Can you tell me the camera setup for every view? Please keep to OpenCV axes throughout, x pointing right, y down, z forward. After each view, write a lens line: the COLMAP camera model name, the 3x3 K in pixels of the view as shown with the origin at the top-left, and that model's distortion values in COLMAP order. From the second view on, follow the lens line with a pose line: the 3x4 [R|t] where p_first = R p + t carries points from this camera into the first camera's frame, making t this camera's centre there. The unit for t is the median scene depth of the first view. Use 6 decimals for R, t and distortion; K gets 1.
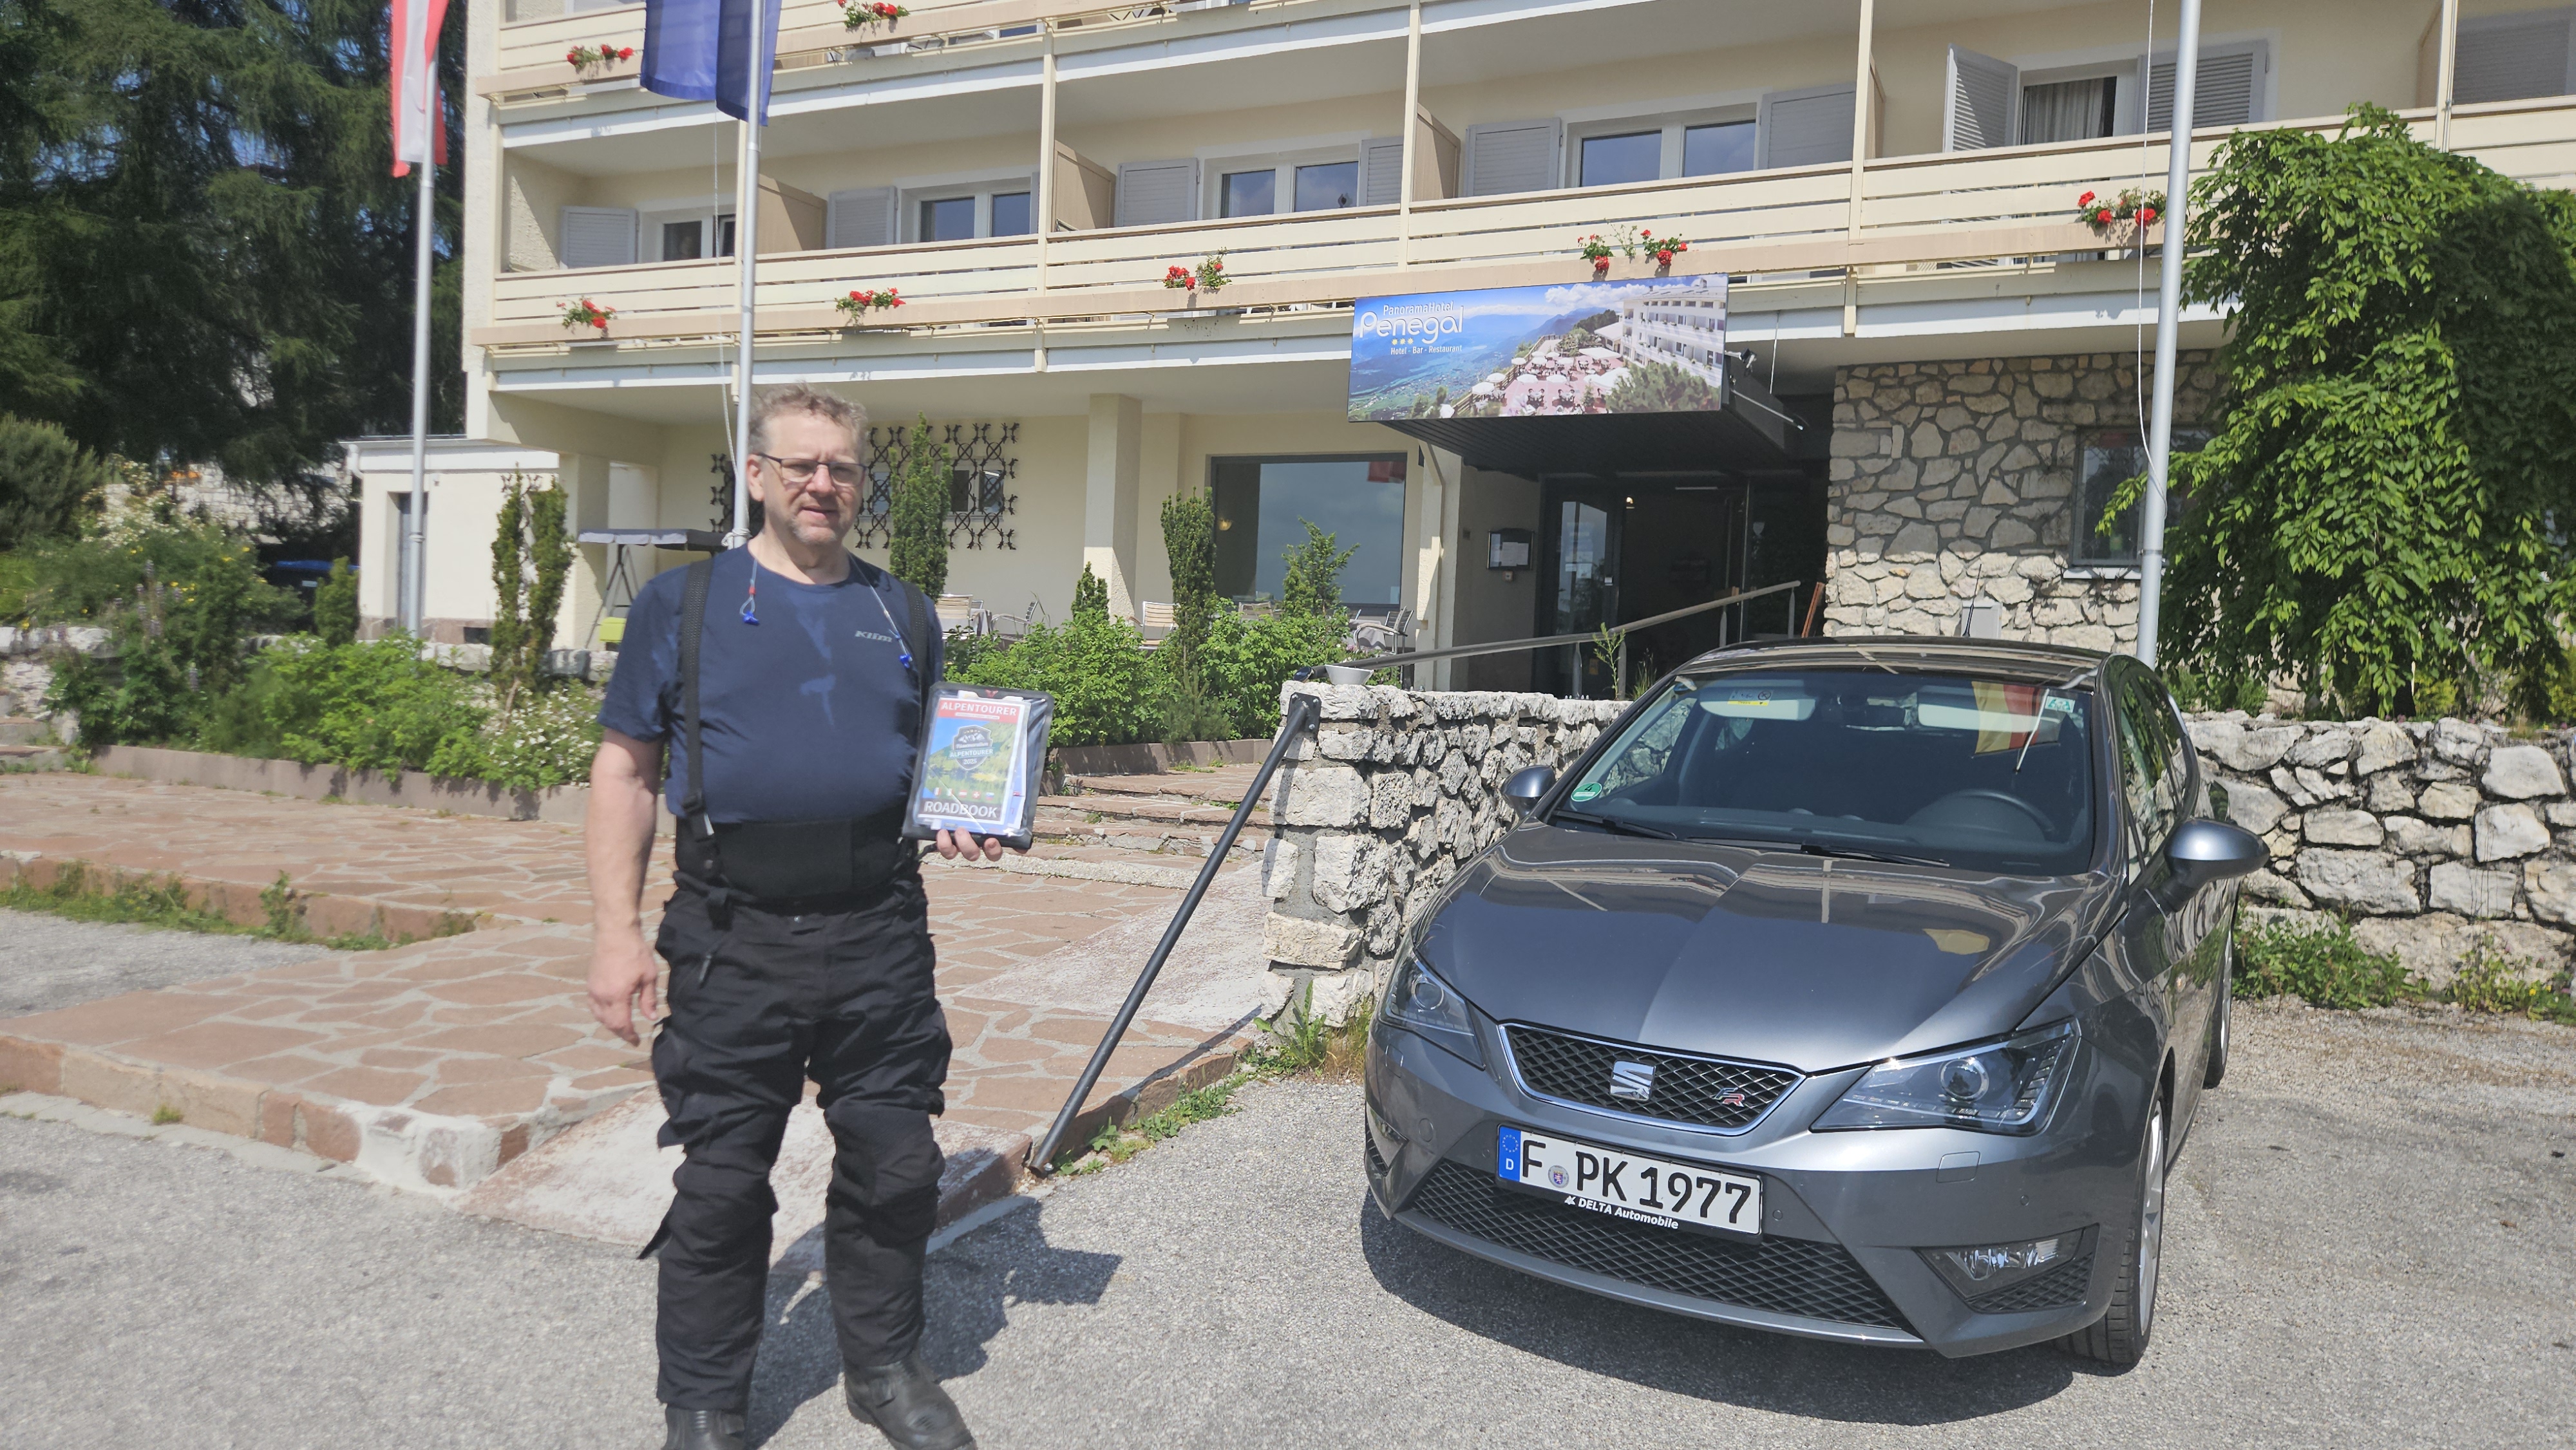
lens RADIAL K [[1671.4, 0, 1295.9], [0, 1671.4, 743.6], [0, 0, 1]] dist [0.031240, -0.003866]
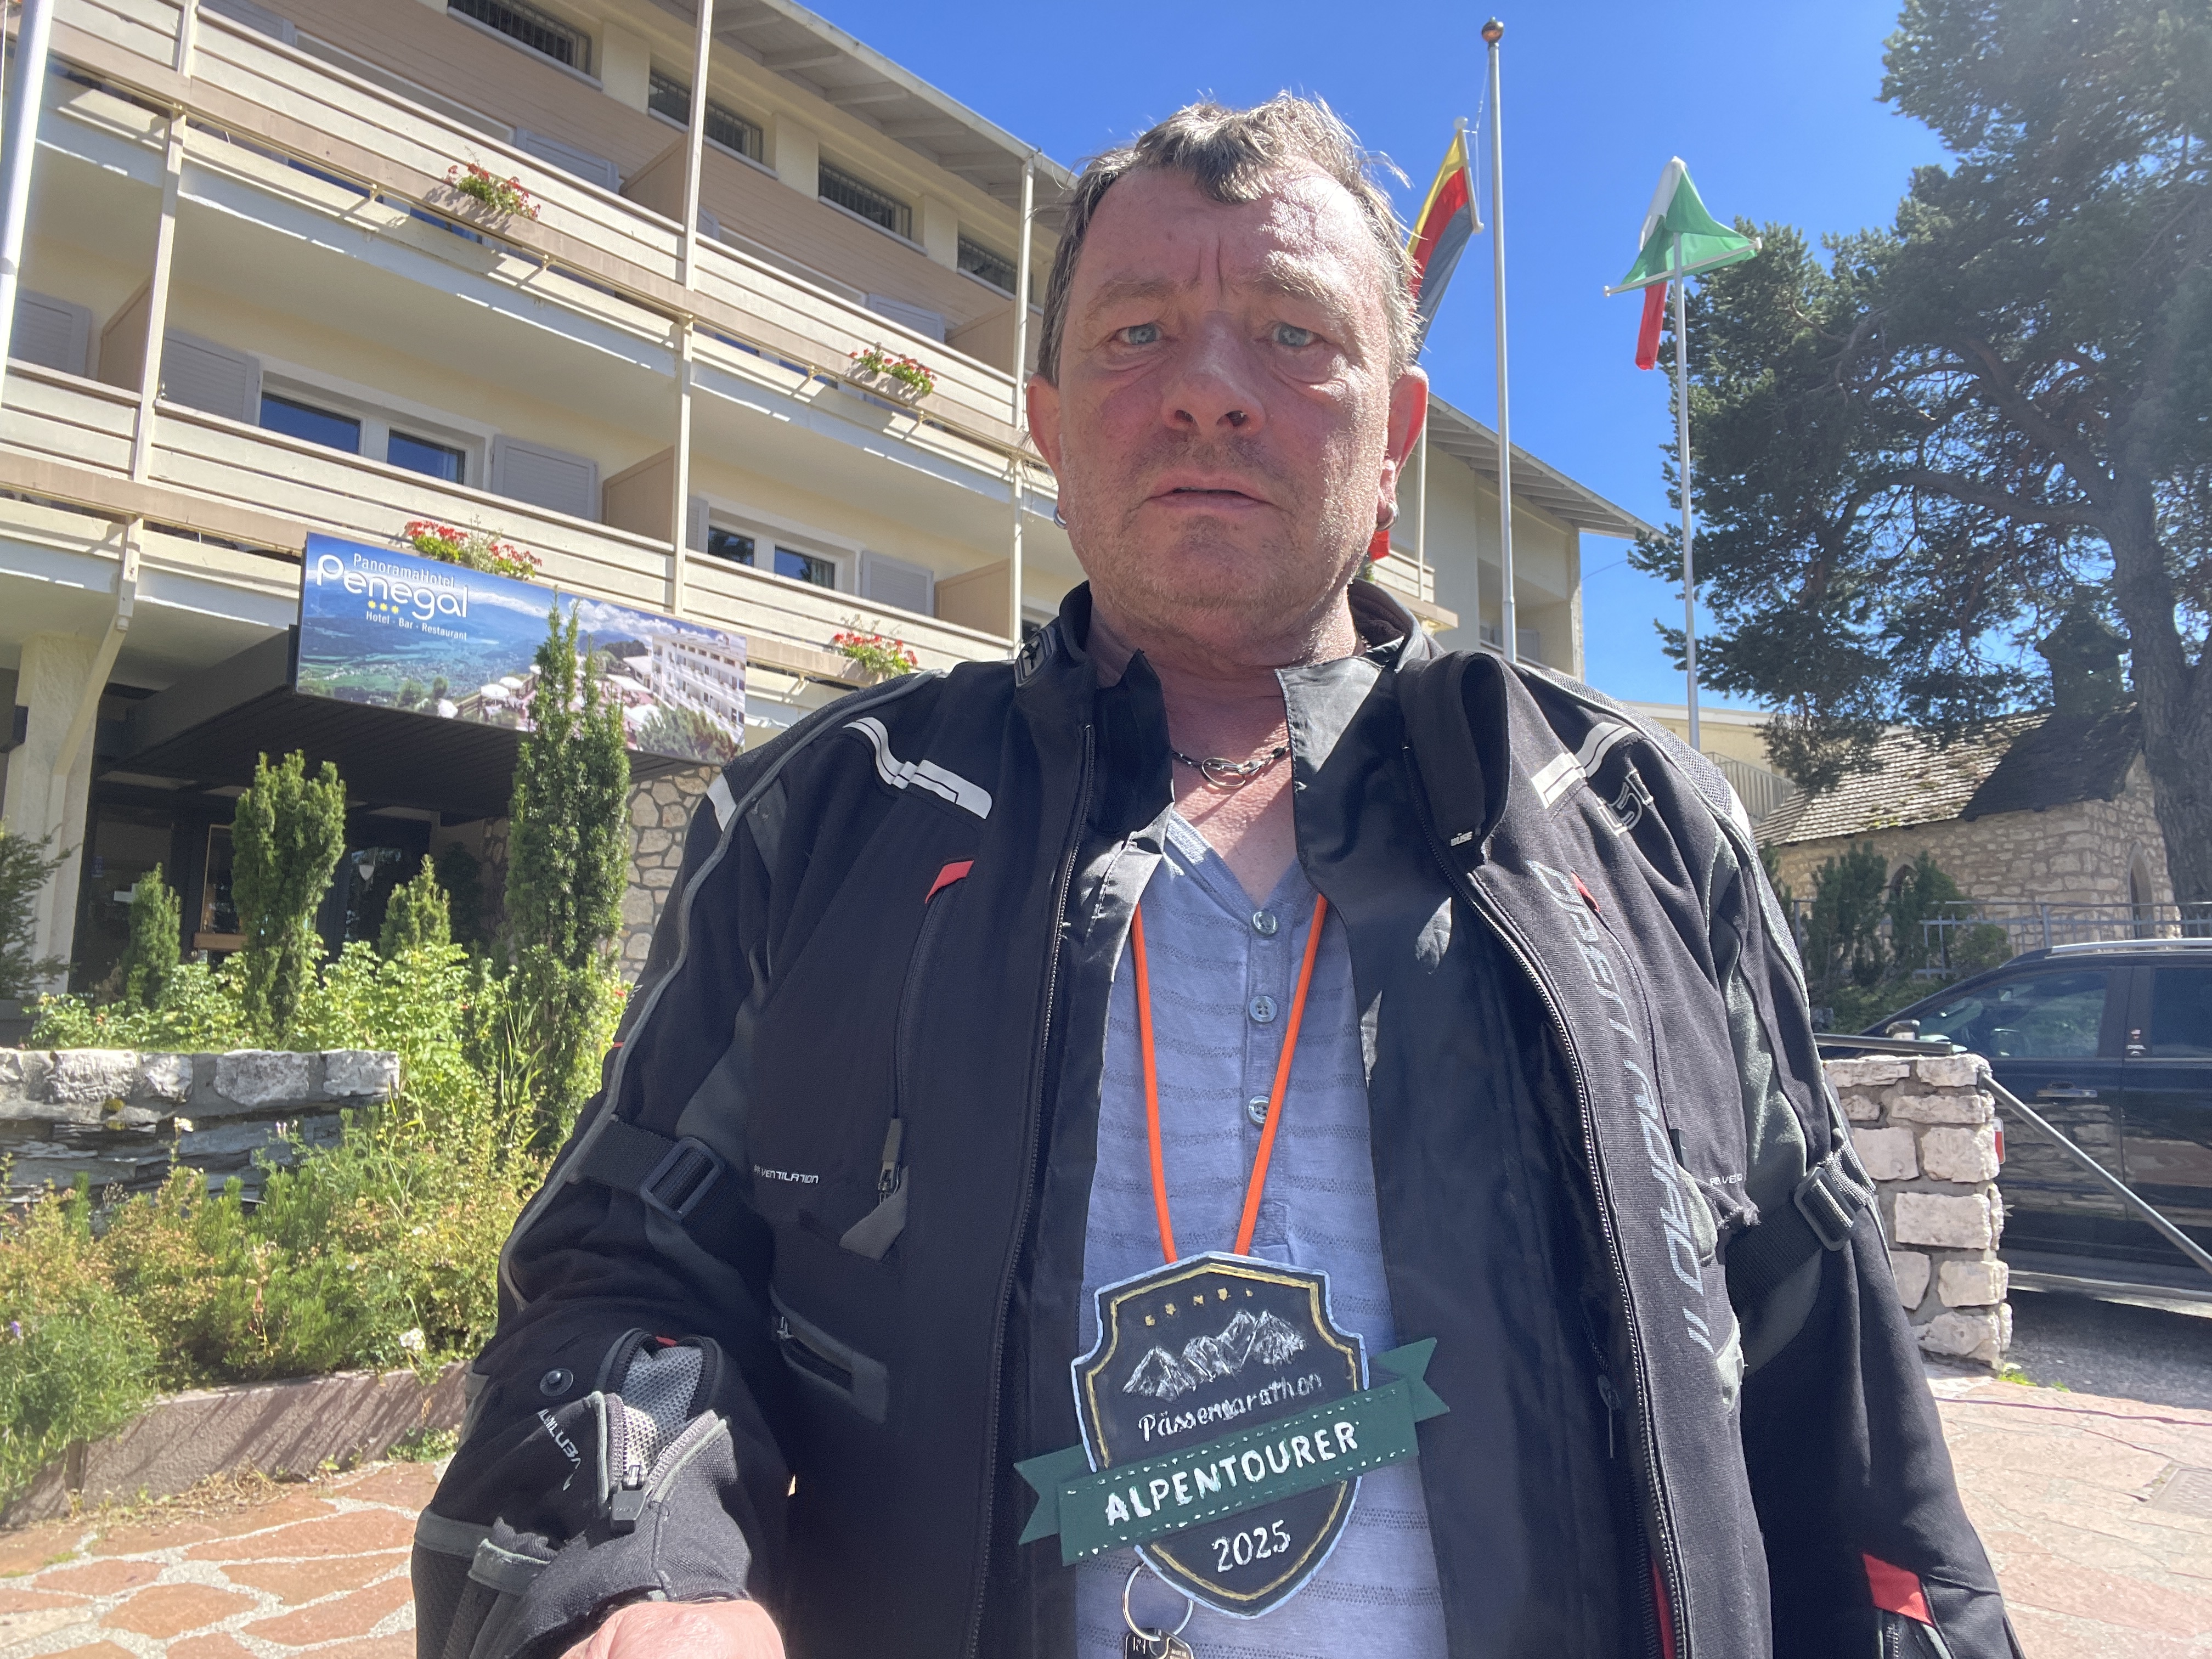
lens RADIAL K [[1471.0, 0, 1119.5], [0, 1471.0, 837.9], [0, 0, 1]] dist [0.039744, -0.050134]
pose [[0.306185, 0.105218, 0.946140, -0.426924], [0.051233, 0.990612, -0.126744, -0.031053], [-0.950593, 0.087281, 0.297919, 0.454610]]
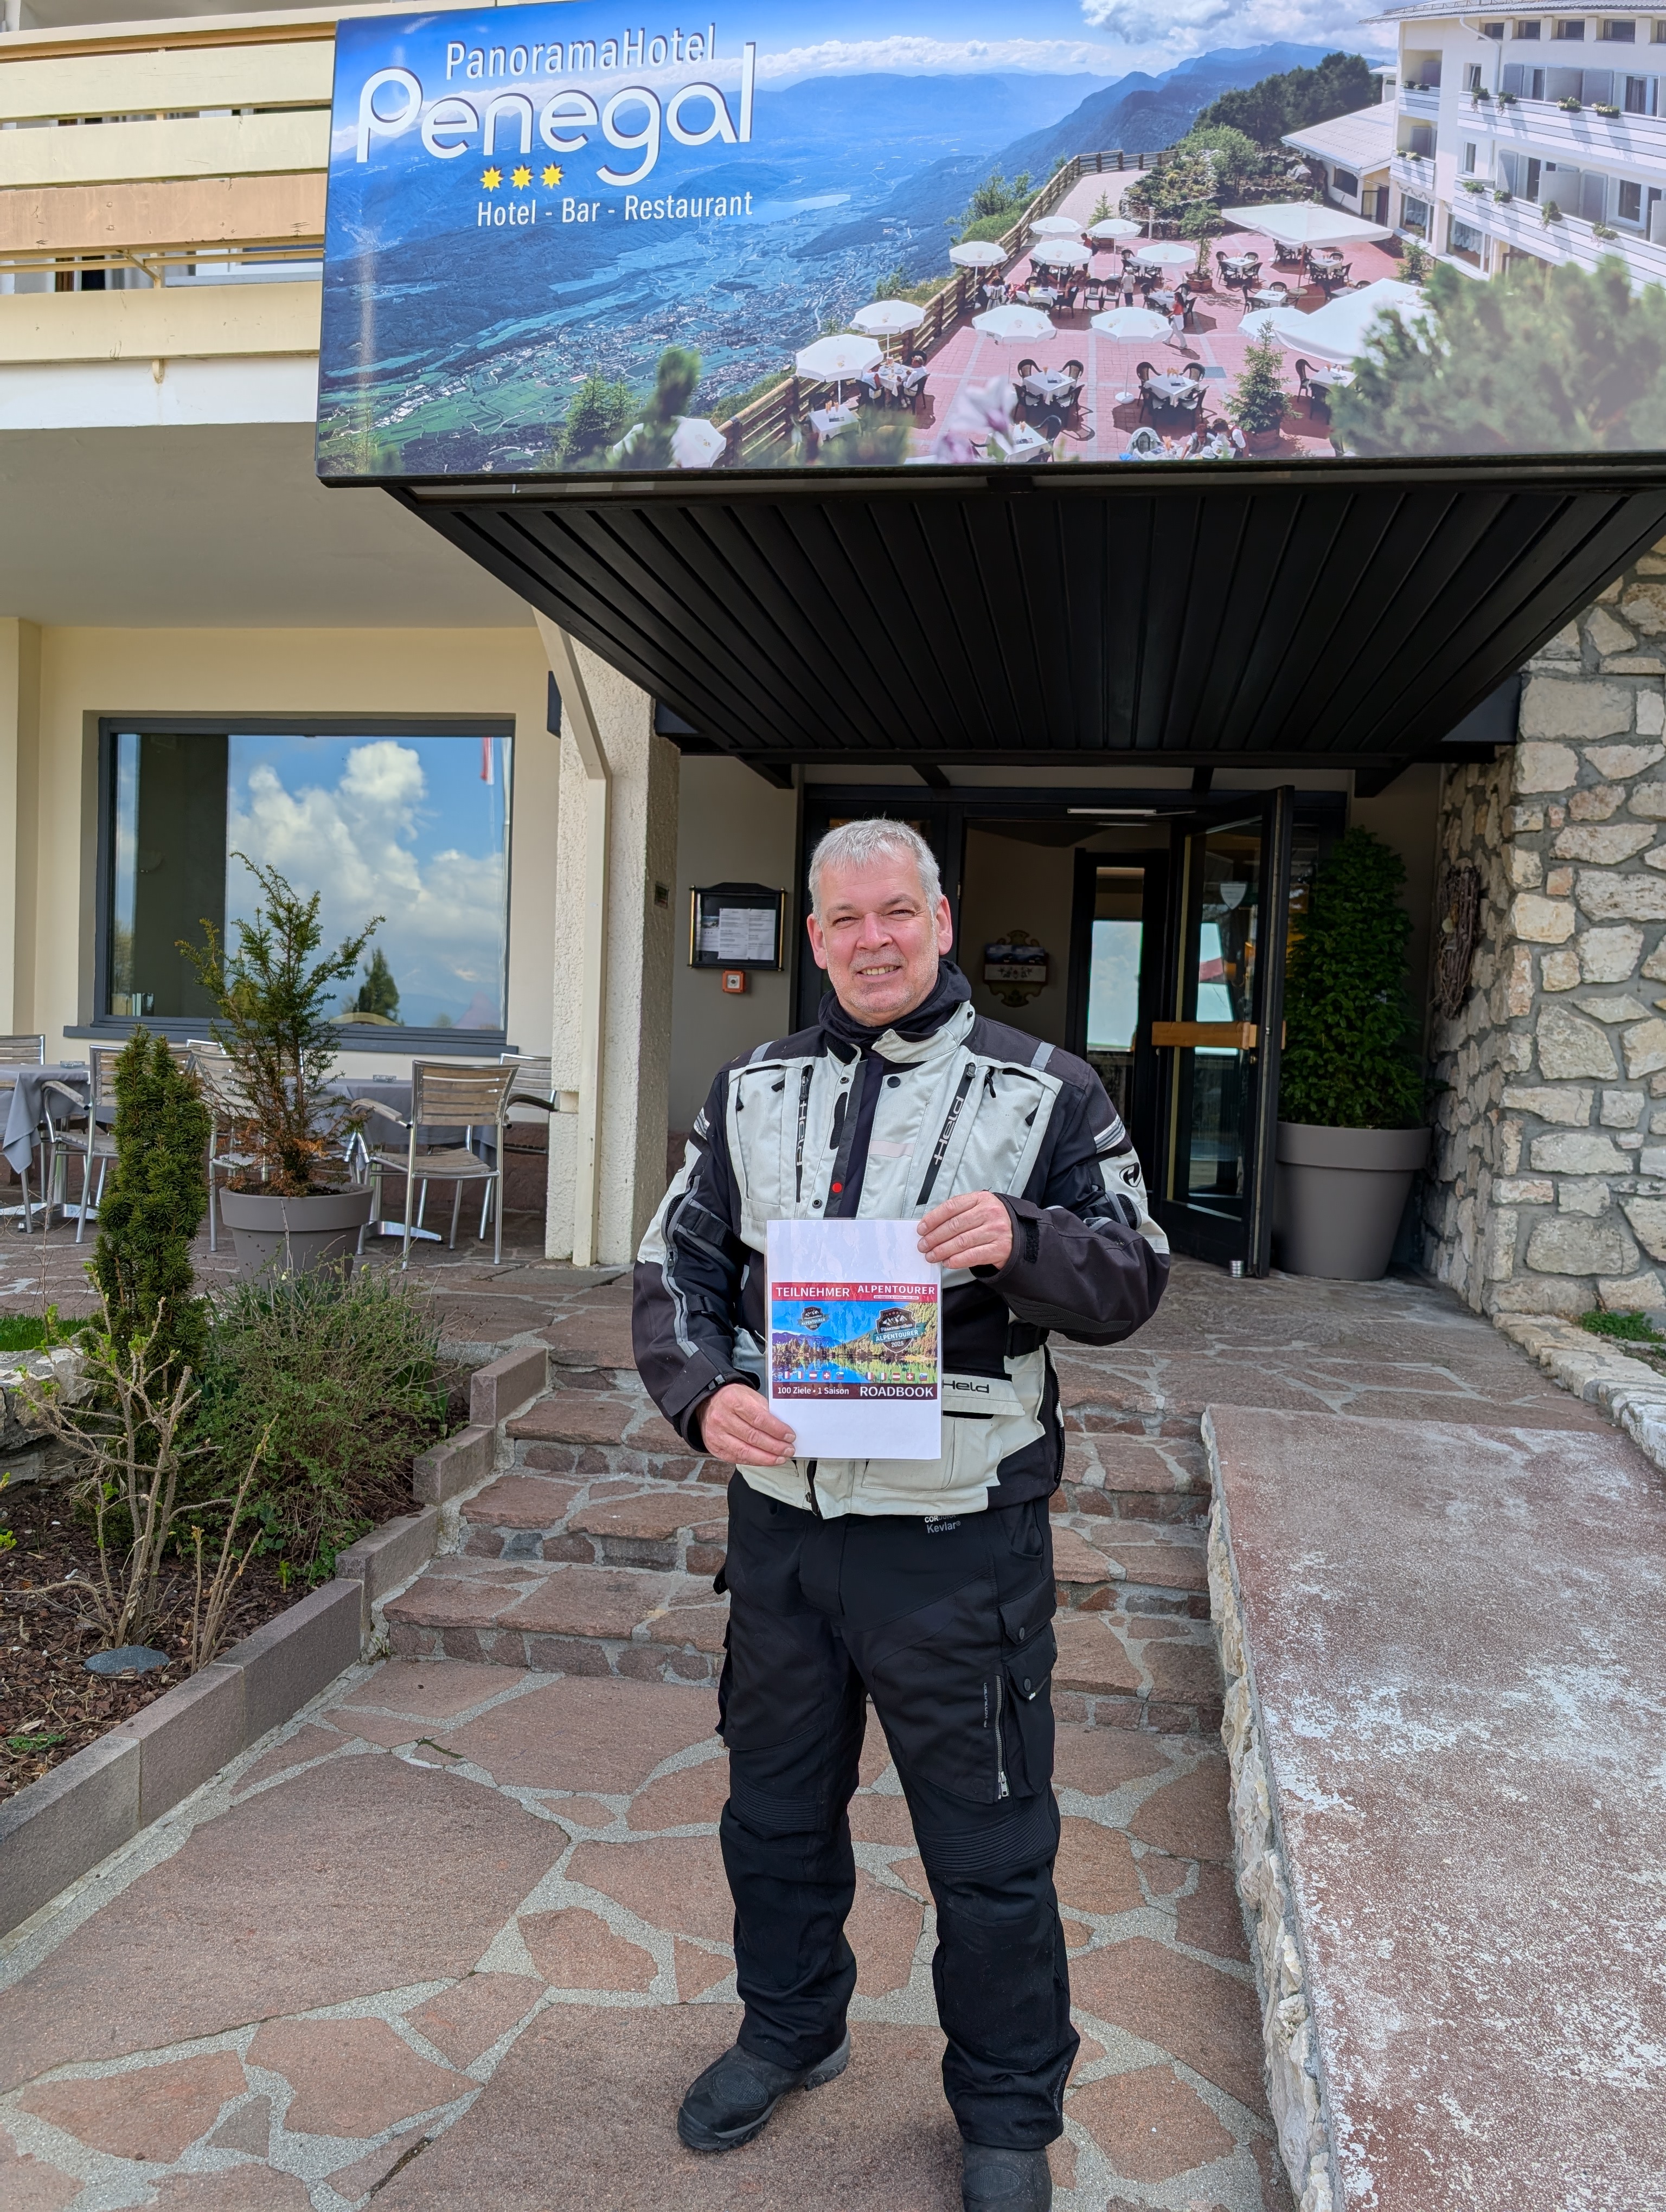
lens RADIAL K [[1601.7, 0, 833.0], [0, 1601.7, 1106.0], [0, 0, 1]] dist [0.028890, -0.028826]
pose [[0.963618, -0.014522, 0.266887, 0.037823], [0.010732, 0.999820, 0.015652, -0.089401], [-0.267067, -0.012218, 0.963601, 0.684850]]
